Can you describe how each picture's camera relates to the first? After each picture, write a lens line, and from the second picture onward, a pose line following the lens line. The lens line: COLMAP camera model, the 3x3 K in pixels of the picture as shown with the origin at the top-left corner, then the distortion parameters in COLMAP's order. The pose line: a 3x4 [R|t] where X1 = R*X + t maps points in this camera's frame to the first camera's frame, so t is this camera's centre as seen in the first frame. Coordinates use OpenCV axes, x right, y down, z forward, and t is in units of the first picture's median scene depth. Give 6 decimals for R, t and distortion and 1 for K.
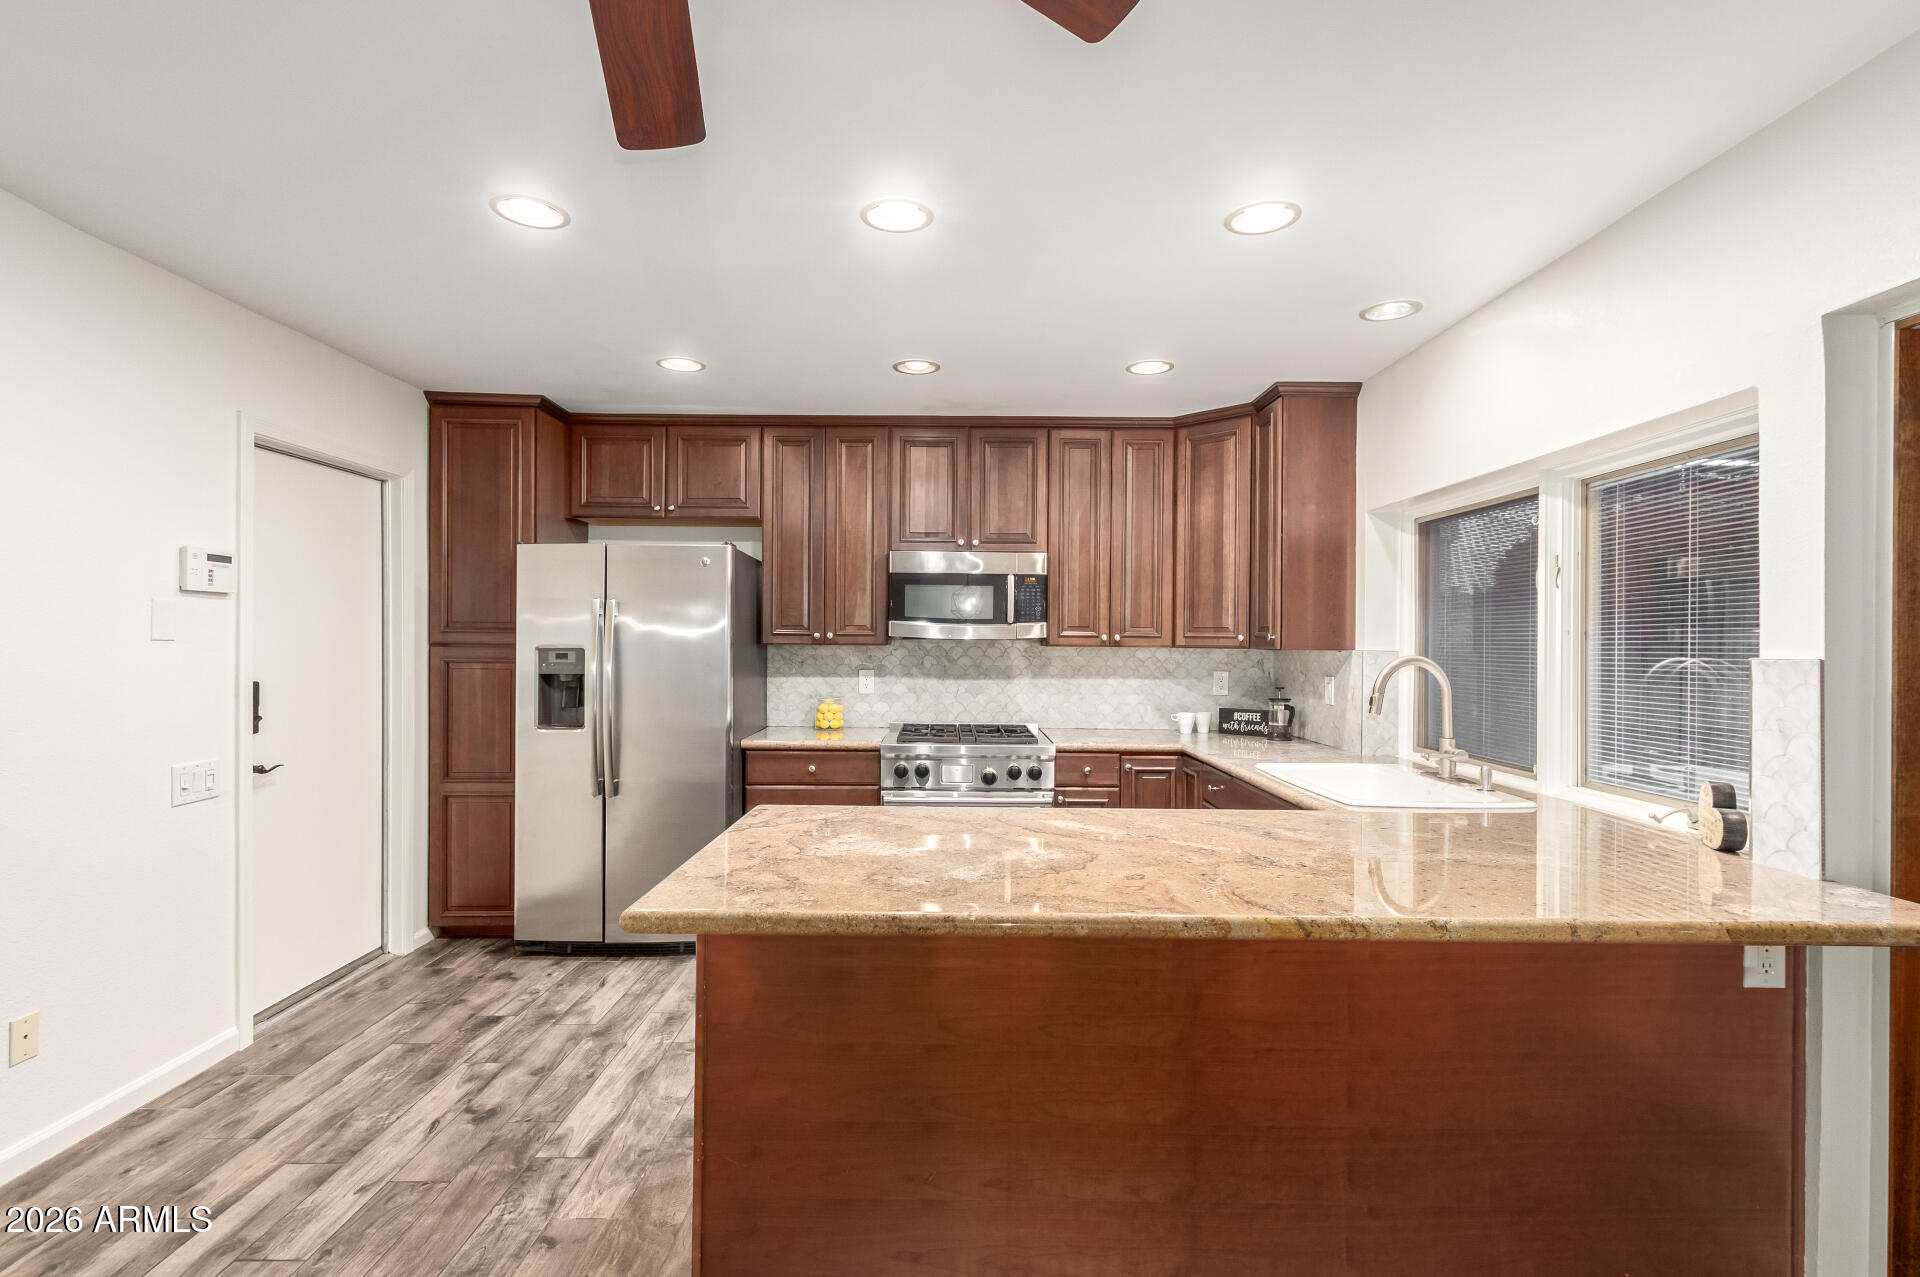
lens RADIAL K [[897.3, 0, 959.1], [0, 897.3, 642.6], [0, 0, 1]] dist [-0.001152, -0.001578]
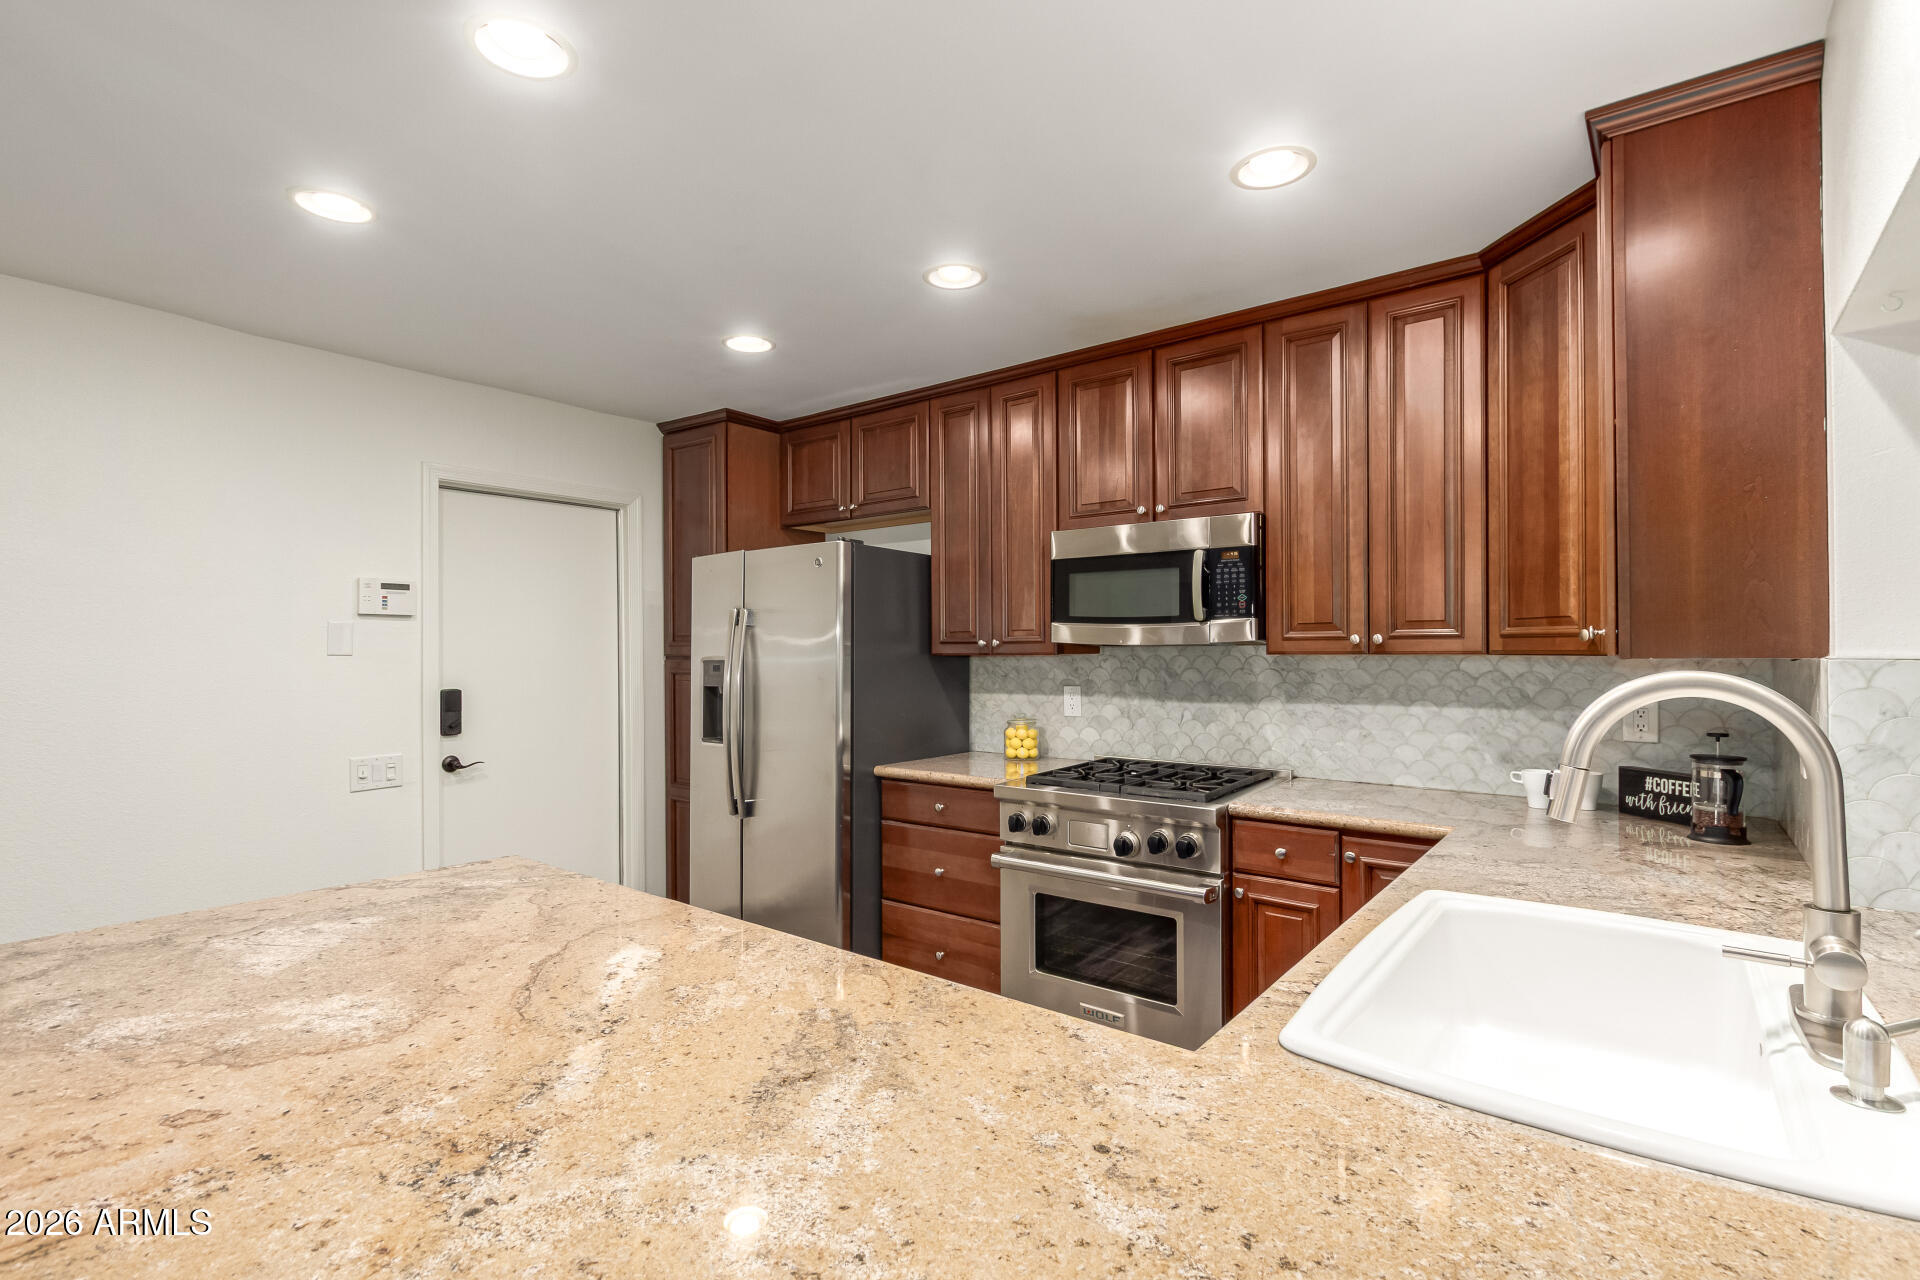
lens RADIAL K [[897.3, 0, 960.6], [0, 897.3, 645.9], [0, 0, 1]] dist [-0.001152, -0.001578]
pose [[0.784407, -0.014012, -0.620088, 0.329847], [0.008738, 0.999895, -0.011541, 0.003617], [0.620185, 0.003634, 0.784447, 0.347377]]
